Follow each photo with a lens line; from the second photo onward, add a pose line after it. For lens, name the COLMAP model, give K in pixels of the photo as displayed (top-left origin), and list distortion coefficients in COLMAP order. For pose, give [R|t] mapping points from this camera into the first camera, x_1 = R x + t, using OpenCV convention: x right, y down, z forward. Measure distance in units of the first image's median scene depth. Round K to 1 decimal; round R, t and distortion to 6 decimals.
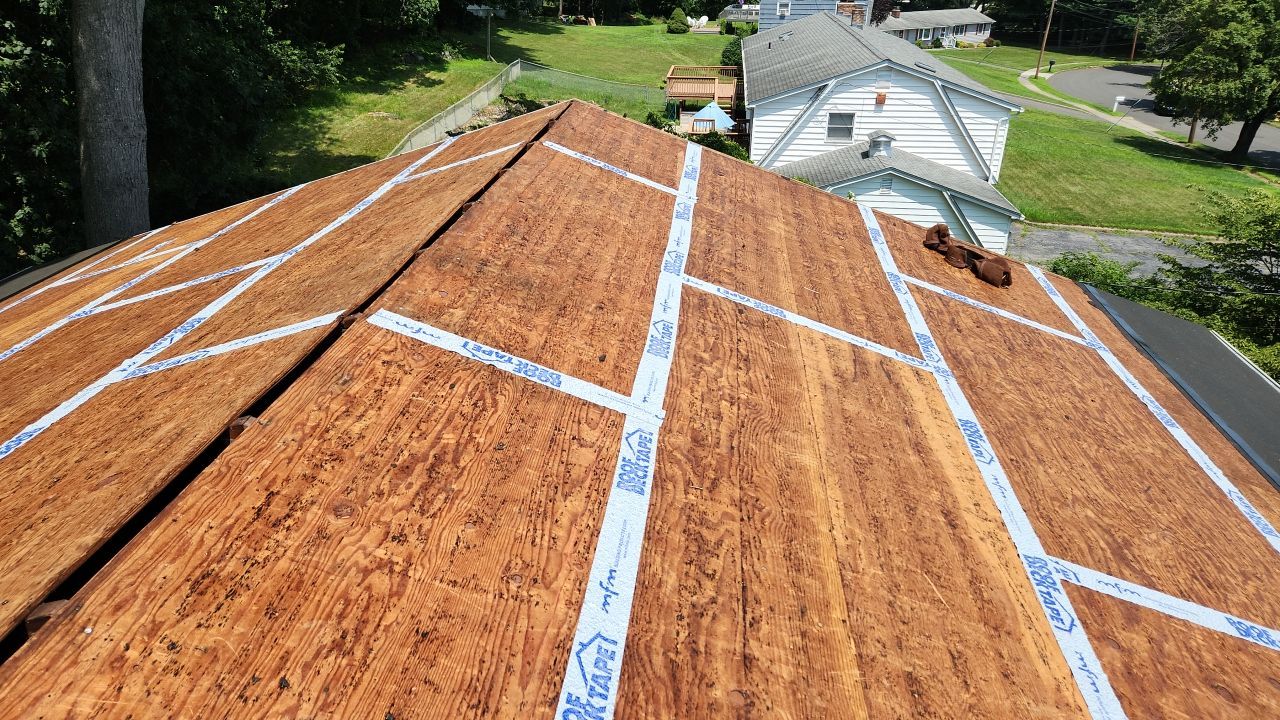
lens RADIAL K [[861.1, 0, 630.6], [0, 861.1, 363.6], [0, 0, 1]] dist [0.077353, -0.056349]
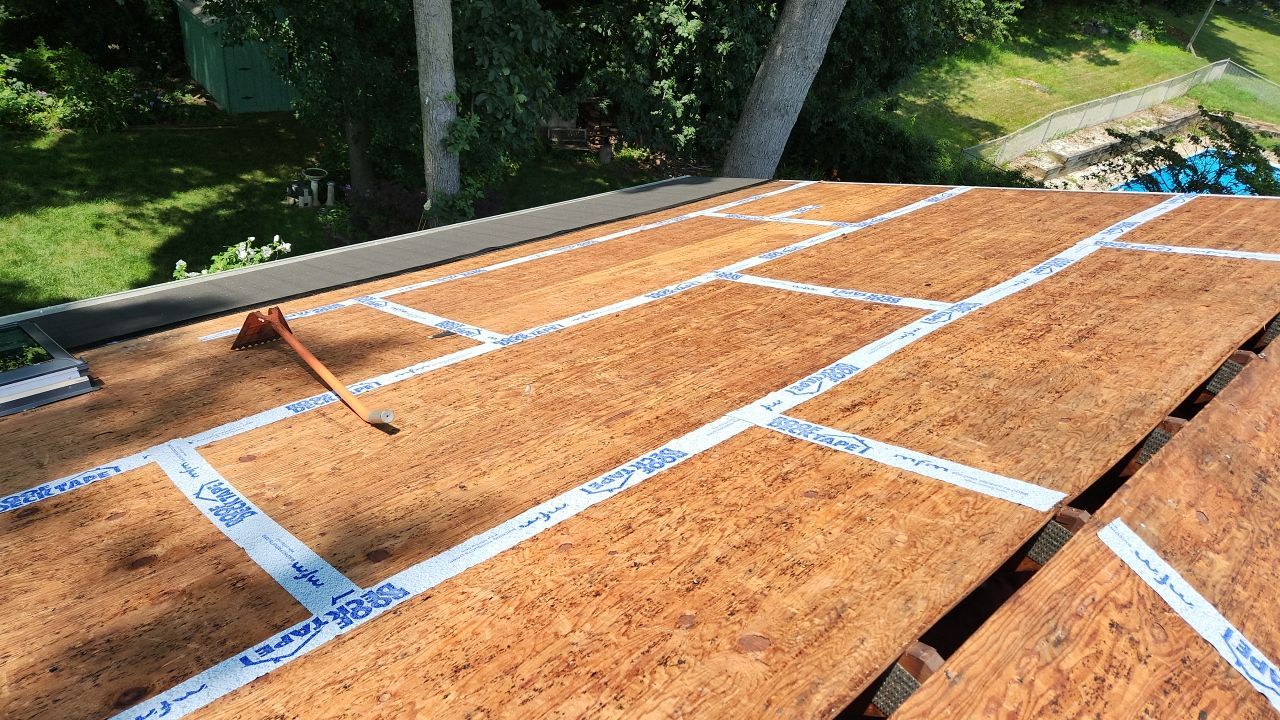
lens RADIAL K [[861.1, 0, 605.1], [0, 861.1, 351.3], [0, 0, 1]] dist [0.077353, -0.056349]
pose [[0.741275, 0.426109, -0.518596, -0.258580], [-0.400074, 0.900886, 0.168360, -0.126649], [0.538936, 0.082676, 0.838280, 0.149166]]
